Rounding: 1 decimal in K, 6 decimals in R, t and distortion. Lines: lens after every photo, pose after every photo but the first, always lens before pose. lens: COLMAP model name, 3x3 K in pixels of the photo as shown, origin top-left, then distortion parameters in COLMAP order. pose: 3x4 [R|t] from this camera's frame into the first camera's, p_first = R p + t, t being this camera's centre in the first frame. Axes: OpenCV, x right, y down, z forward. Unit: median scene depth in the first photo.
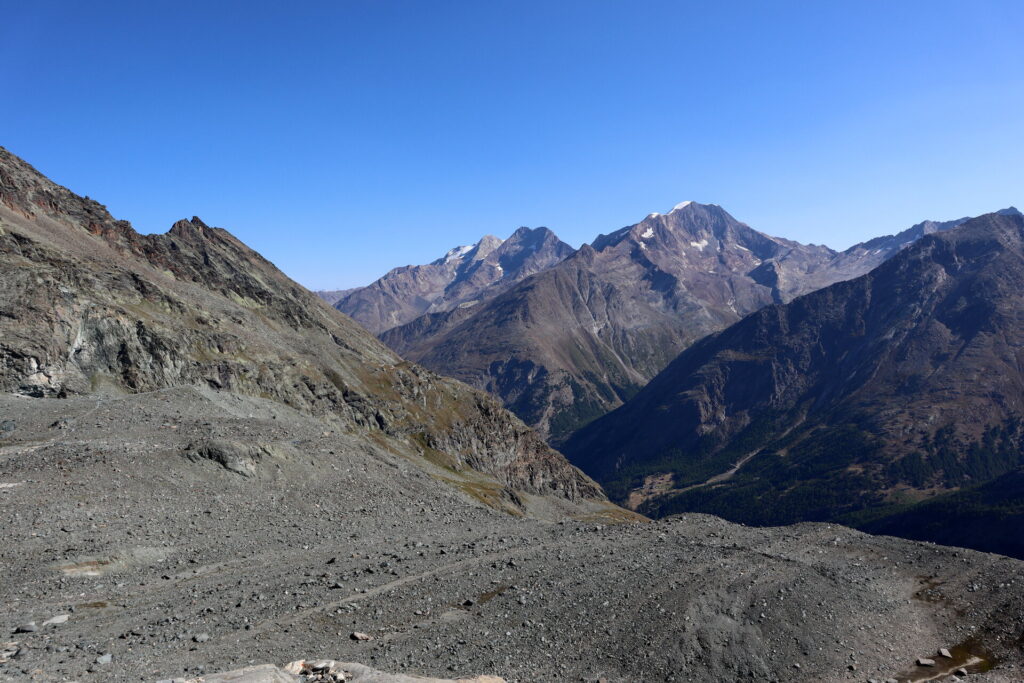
lens RADIAL K [[713.0, 0, 507.2], [0, 713.0, 341.4], [0, 0, 1]] dist [-0.124207, 0.079406]
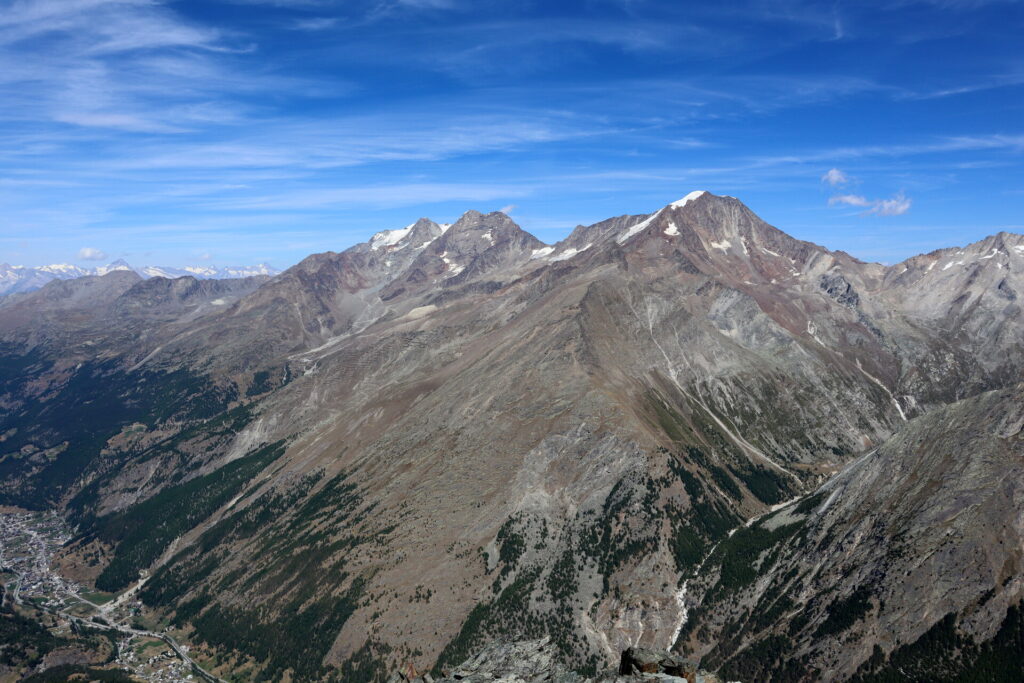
lens RADIAL K [[713.0, 0, 507.2], [0, 713.0, 341.4], [0, 0, 1]] dist [-0.124207, 0.079406]
pose [[0.983971, 0.019730, 0.177234, -0.160224], [-0.024705, 0.999359, 0.025904, -0.063960], [-0.176610, -0.029867, 0.983828, 0.371684]]
